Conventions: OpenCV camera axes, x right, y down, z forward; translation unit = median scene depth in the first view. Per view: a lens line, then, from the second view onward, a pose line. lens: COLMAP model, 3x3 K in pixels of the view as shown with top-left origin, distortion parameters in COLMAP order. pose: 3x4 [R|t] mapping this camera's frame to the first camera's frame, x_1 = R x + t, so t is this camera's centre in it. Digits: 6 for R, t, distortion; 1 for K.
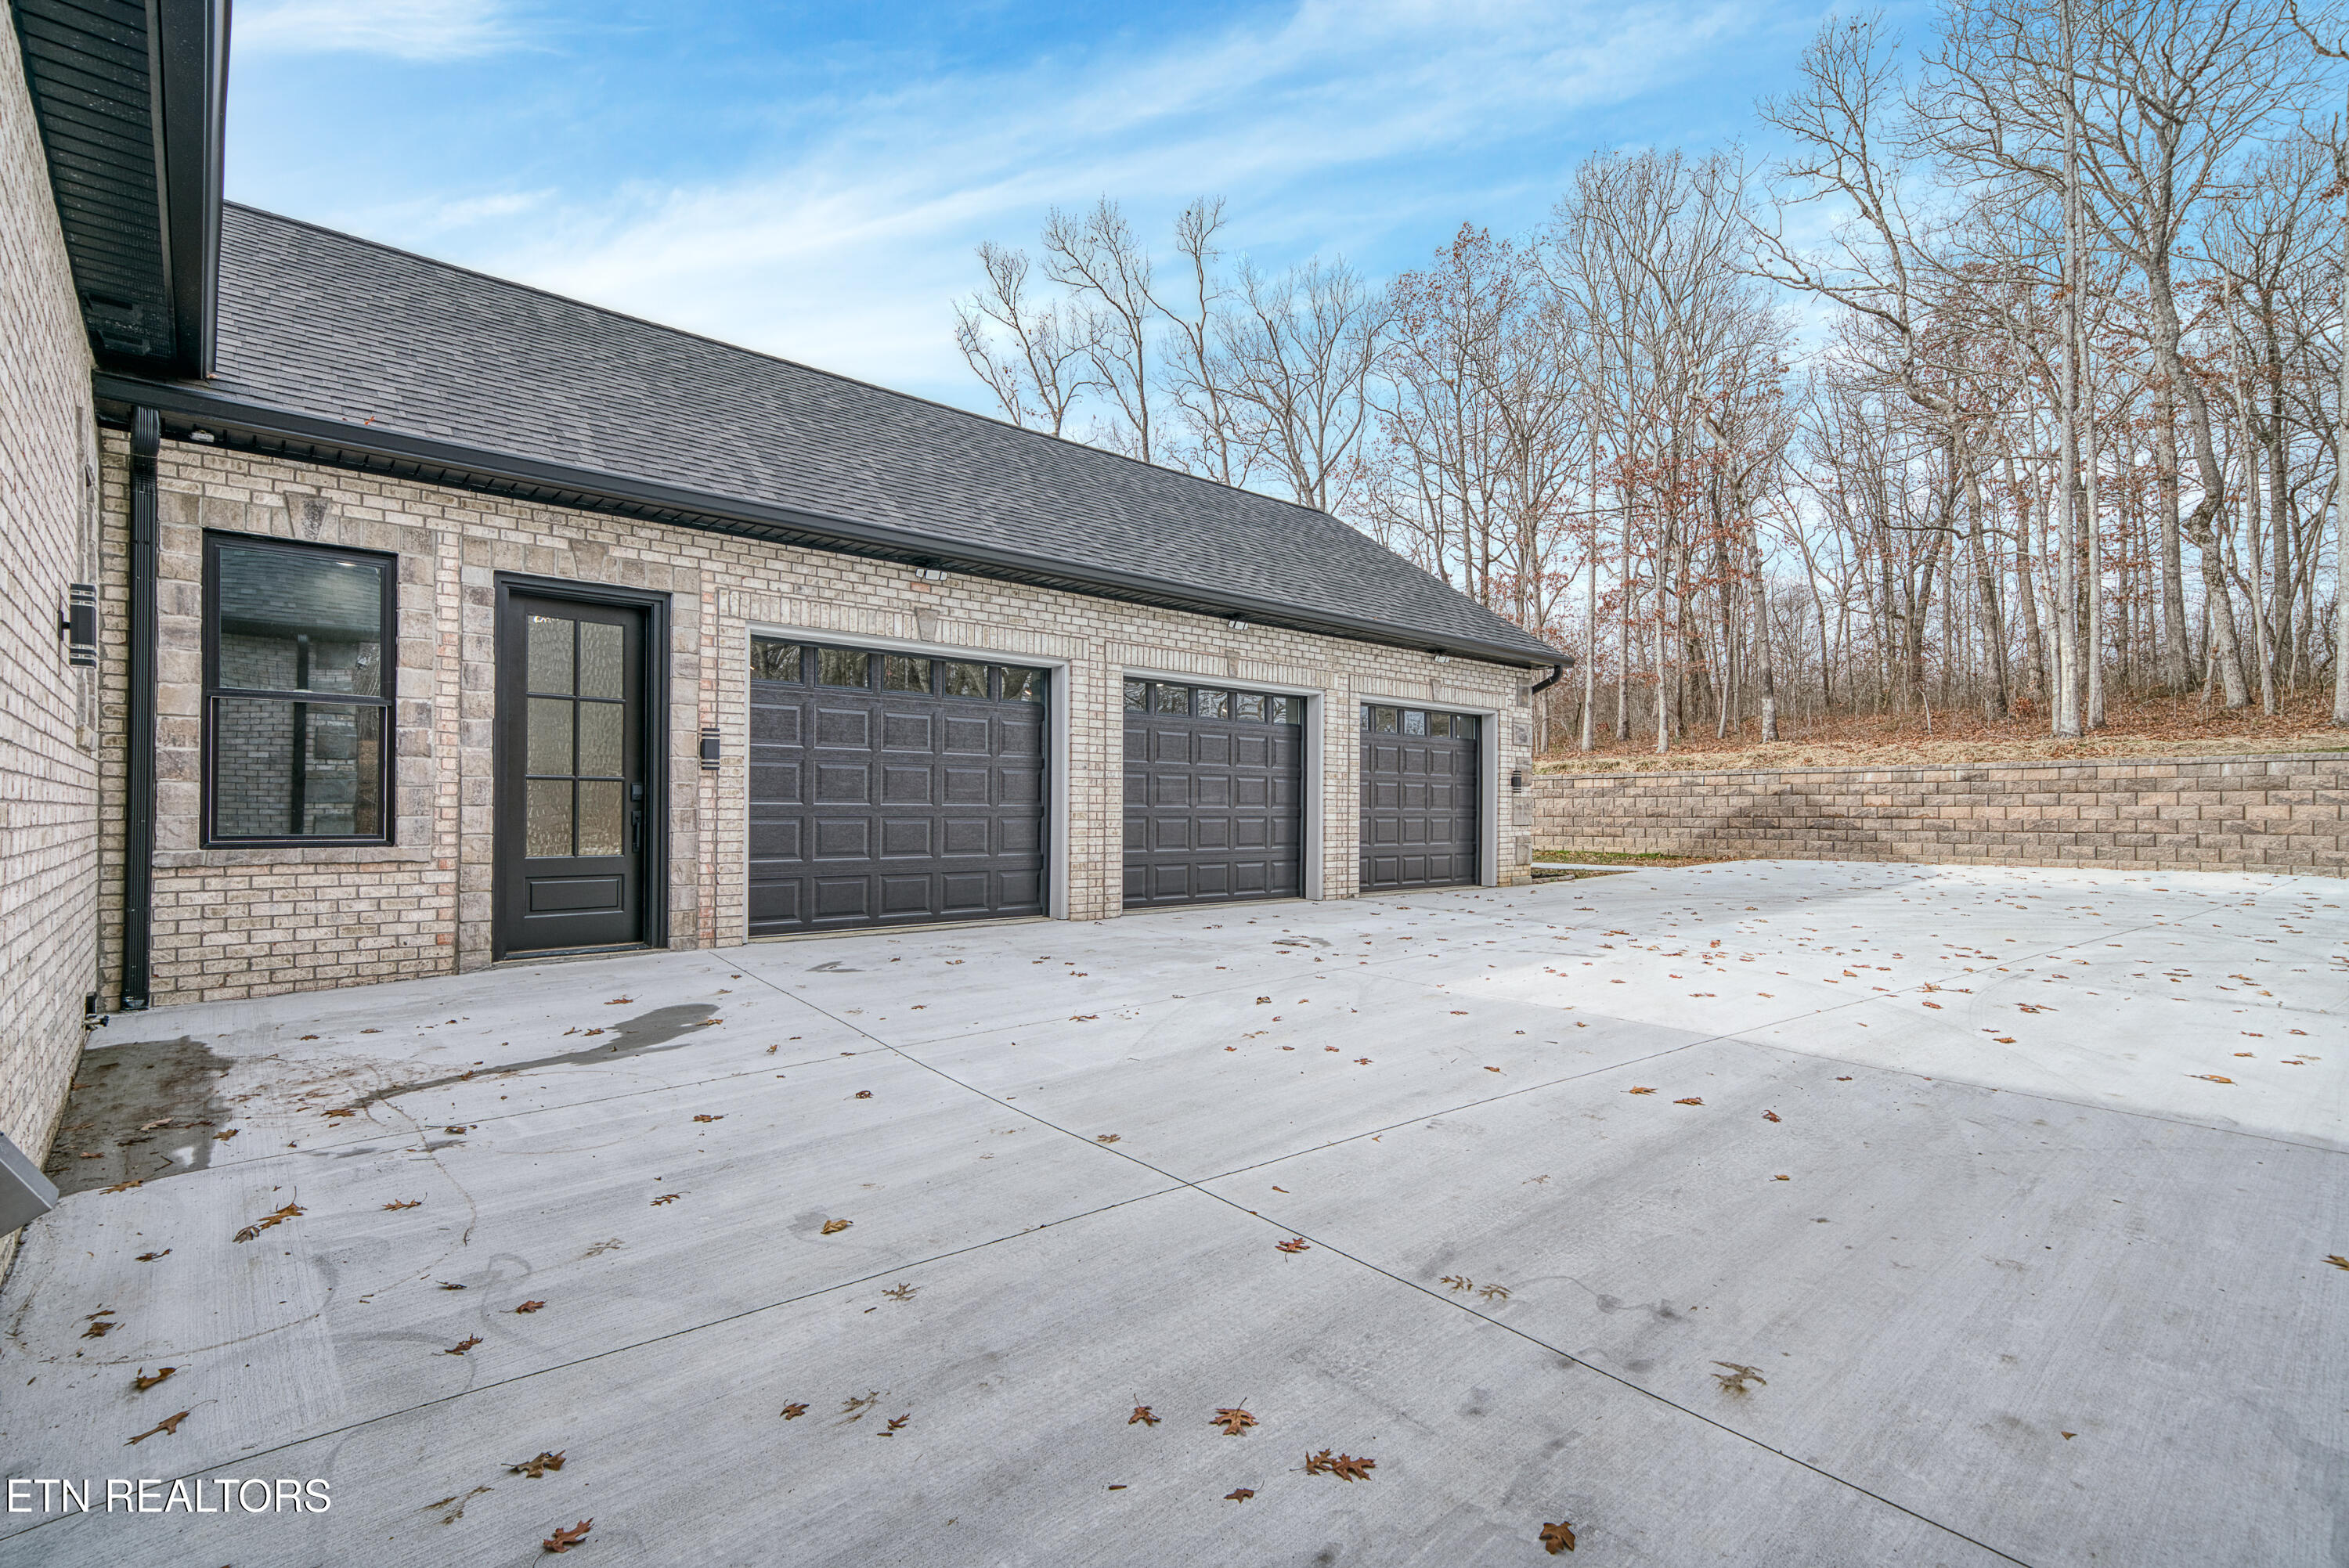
lens RADIAL K [[1105.2, 0, 1135.7], [0, 1105.2, 796.6], [0, 0, 1]] dist [0.000824, 0.000120]
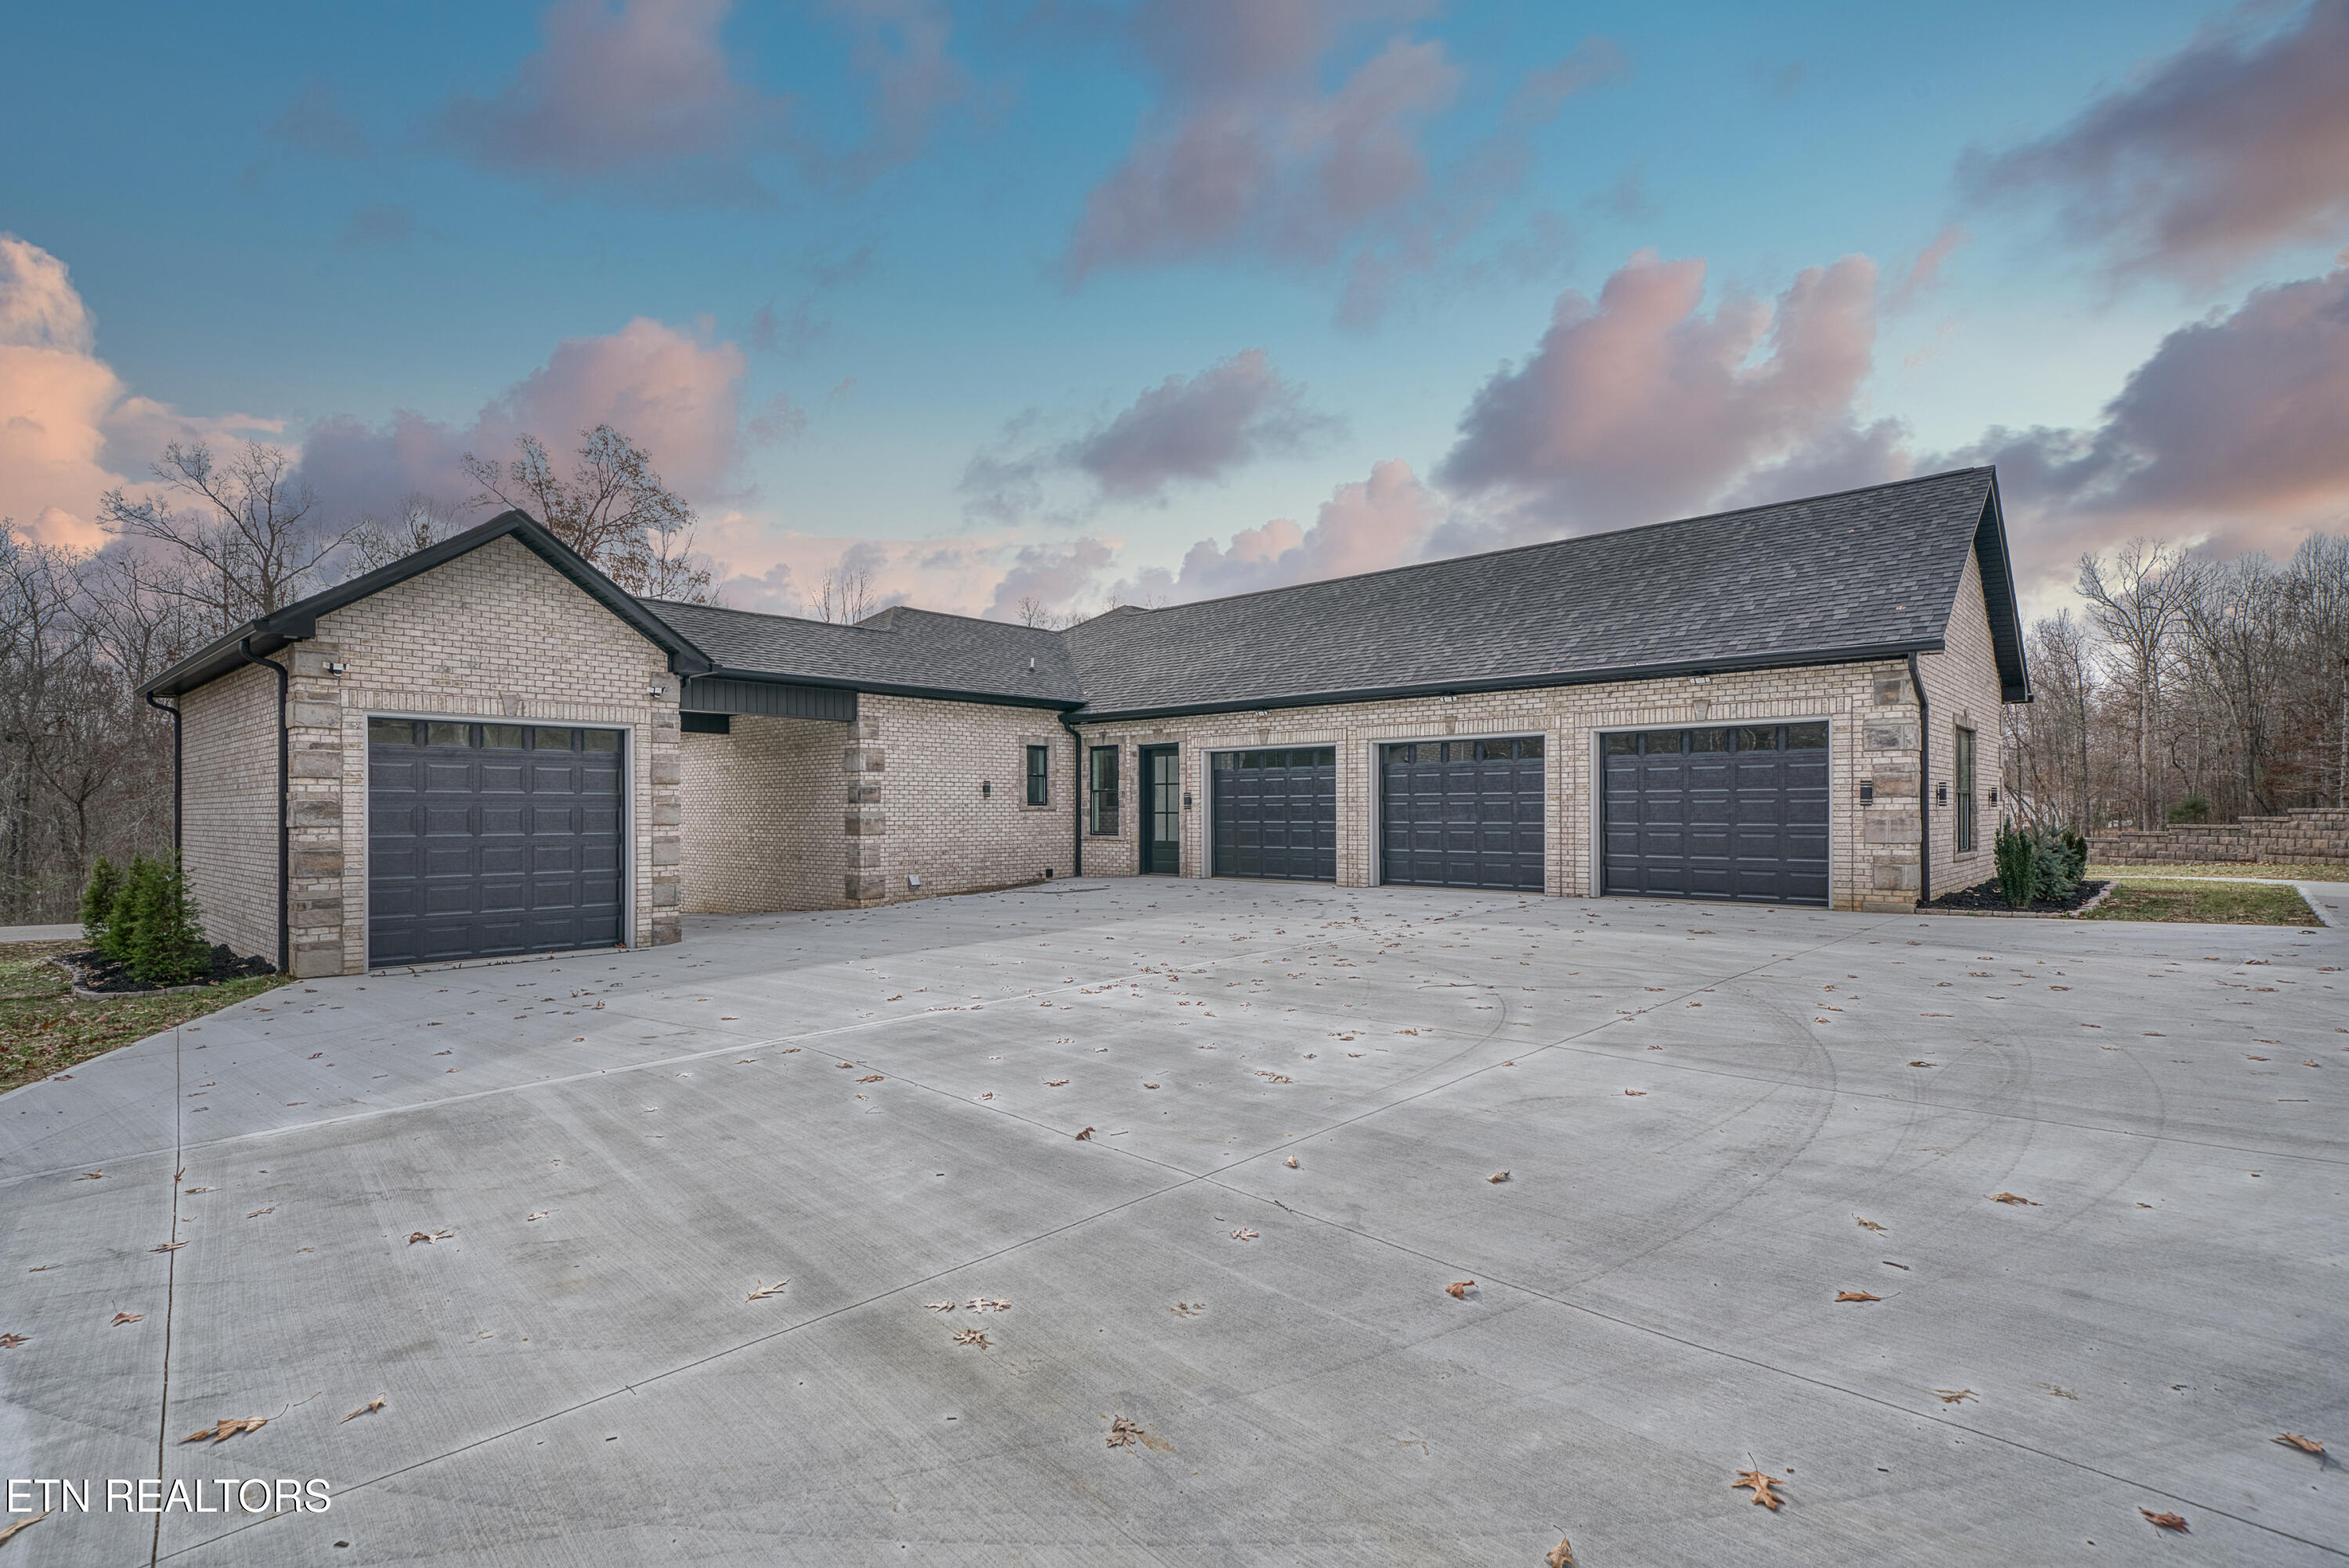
lens RADIAL K [[1105.2, 0, 1135.7], [0, 1105.2, 796.6], [0, 0, 1]] dist [0.000824, 0.000120]
pose [[0.090195, -0.004338, -0.995915, 1.976090], [0.033973, 0.999422, -0.001276, -0.049942], [0.995345, -0.033719, 0.090290, 0.587972]]
